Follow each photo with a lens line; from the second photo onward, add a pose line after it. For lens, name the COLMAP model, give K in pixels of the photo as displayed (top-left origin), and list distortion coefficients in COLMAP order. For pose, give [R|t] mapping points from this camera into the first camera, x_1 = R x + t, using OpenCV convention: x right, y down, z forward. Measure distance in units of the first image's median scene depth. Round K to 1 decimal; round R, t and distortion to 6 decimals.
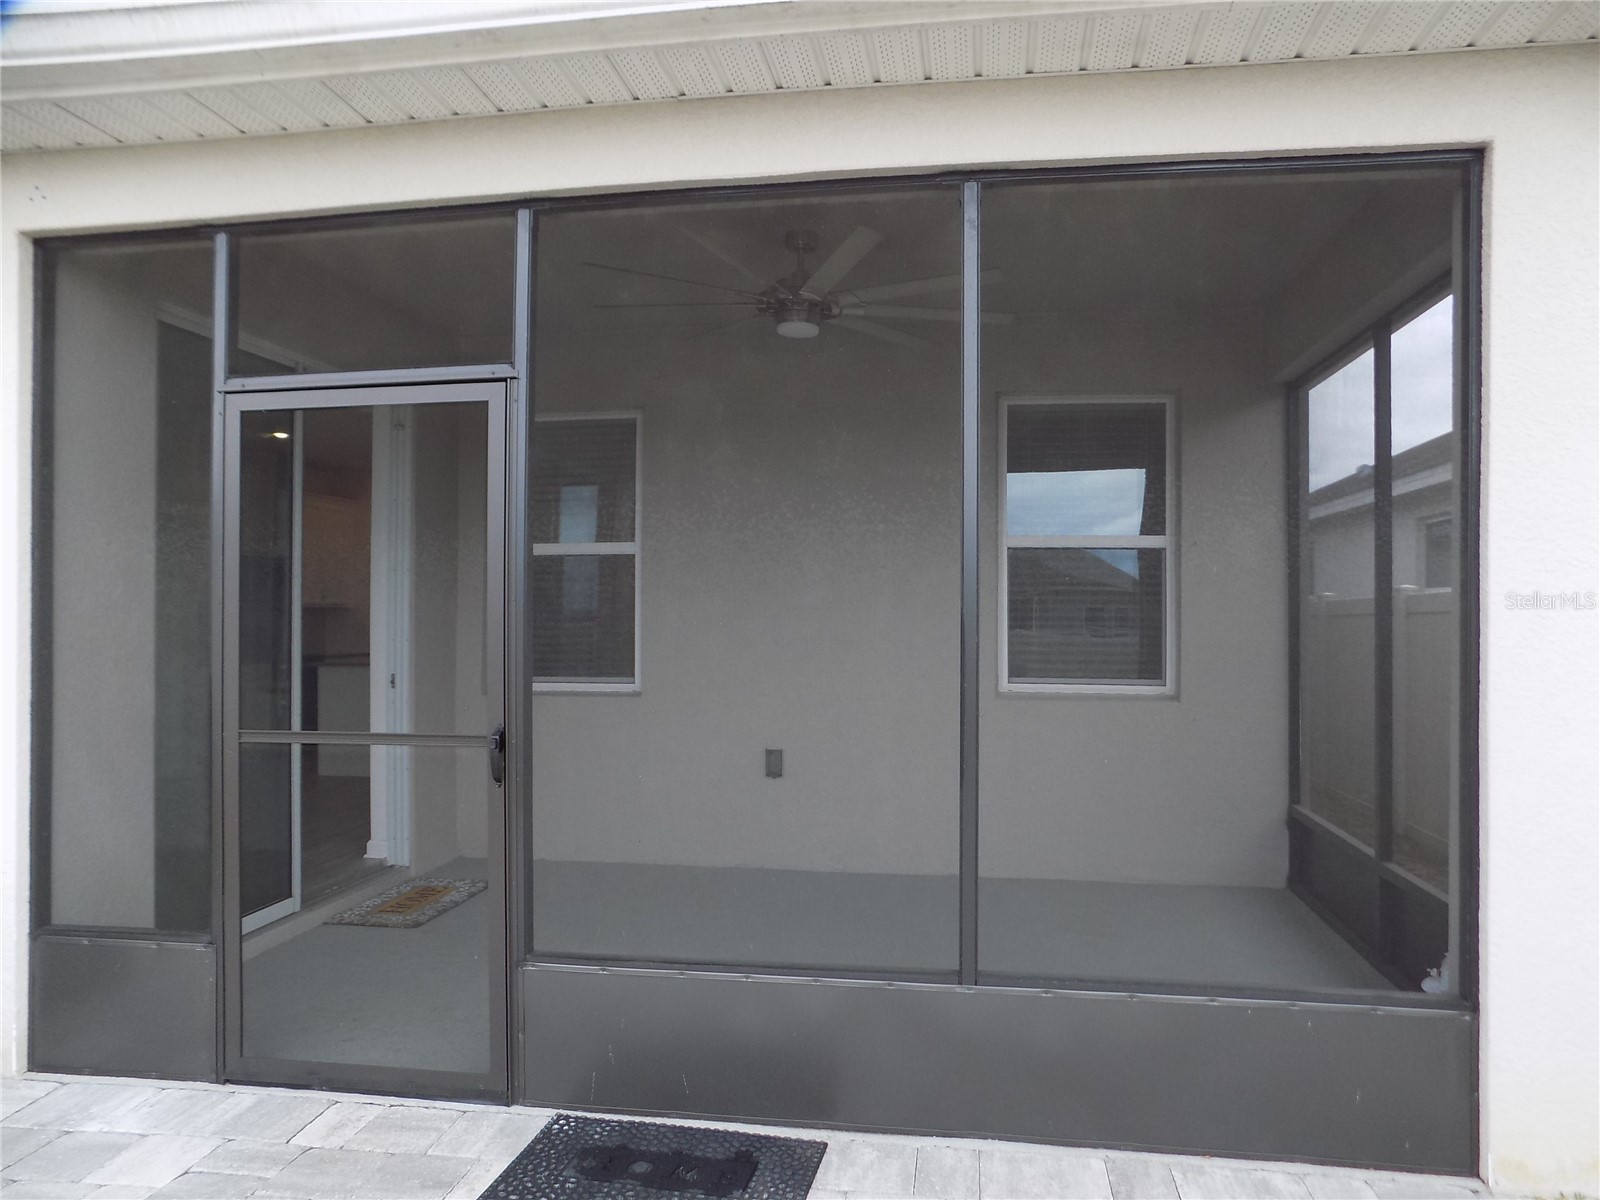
lens RADIAL K [[1098.9, 0, 806.1], [0, 1098.9, 598.9], [0, 0, 1]] dist [-0.039558, 0.043618]
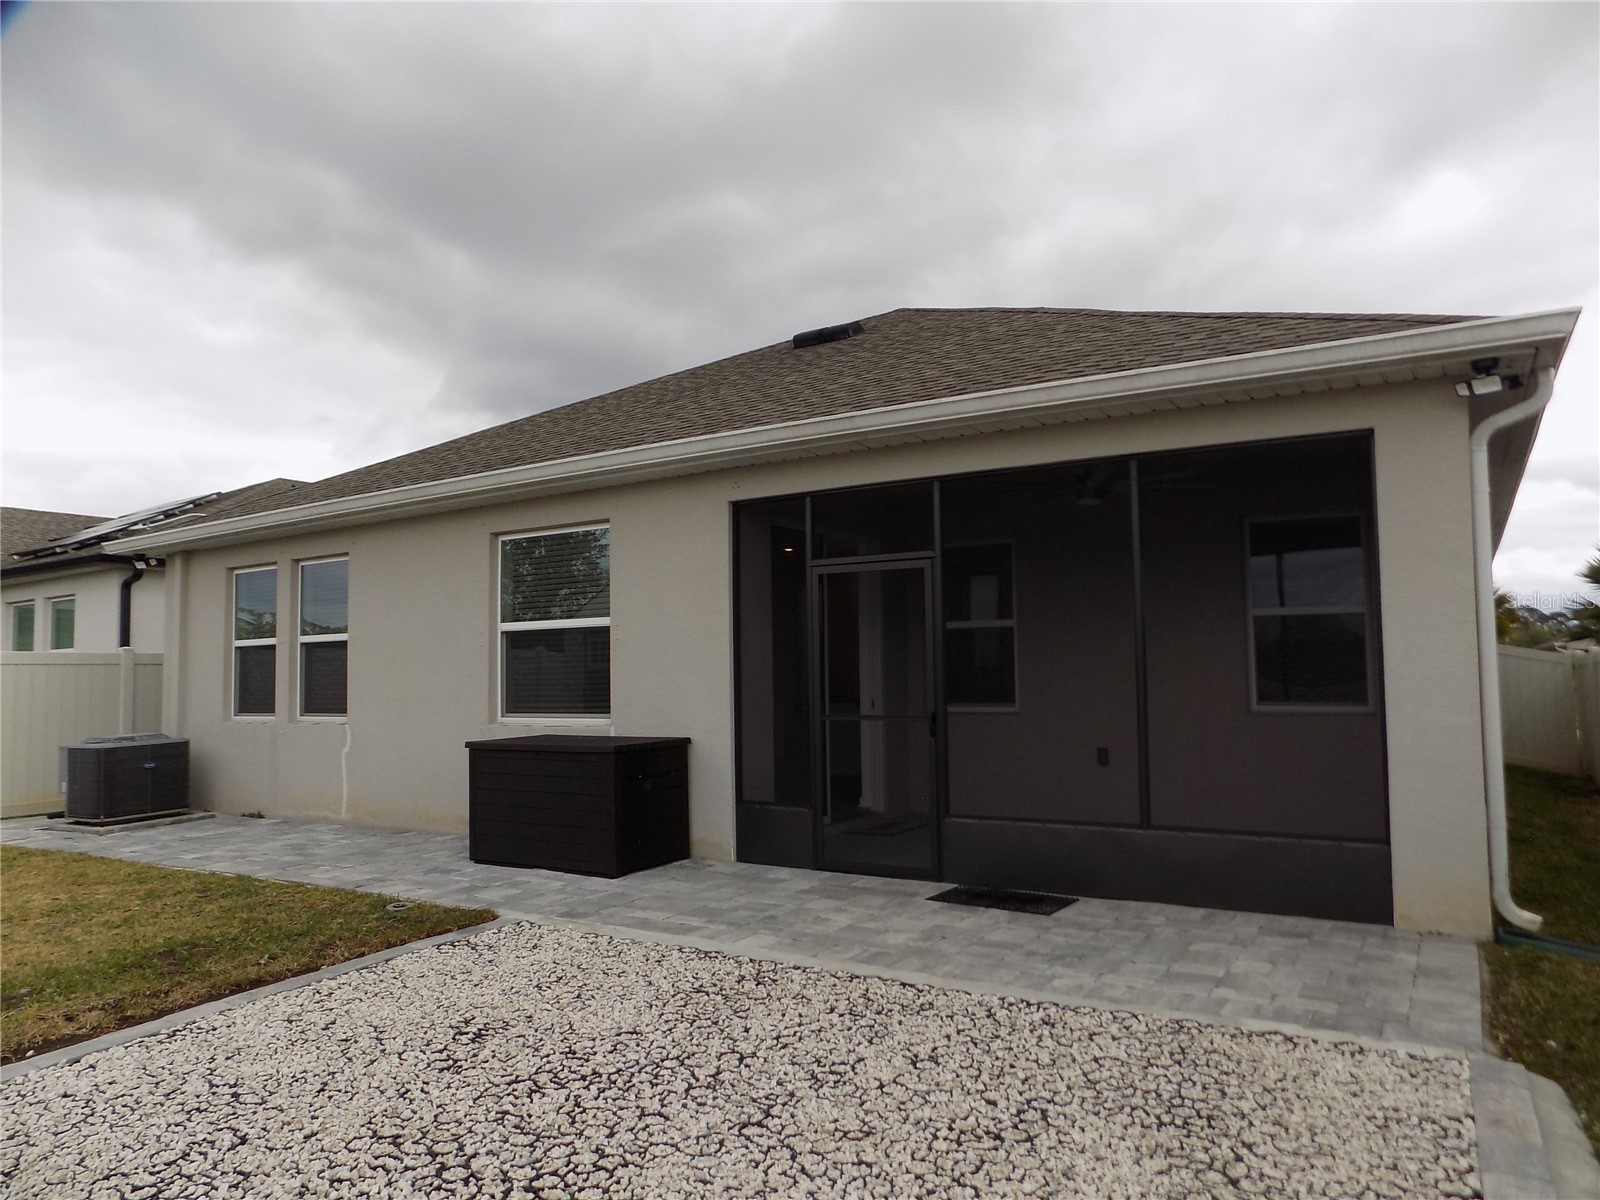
lens RADIAL K [[1098.9, 0, 798.3], [0, 1098.9, 596.6], [0, 0, 1]] dist [-0.039558, 0.043618]
pose [[0.923182, -0.037427, -0.382537, 0.286518], [0.016758, 0.998221, -0.057222, 0.004064], [0.383998, 0.046415, 0.922167, -1.016237]]
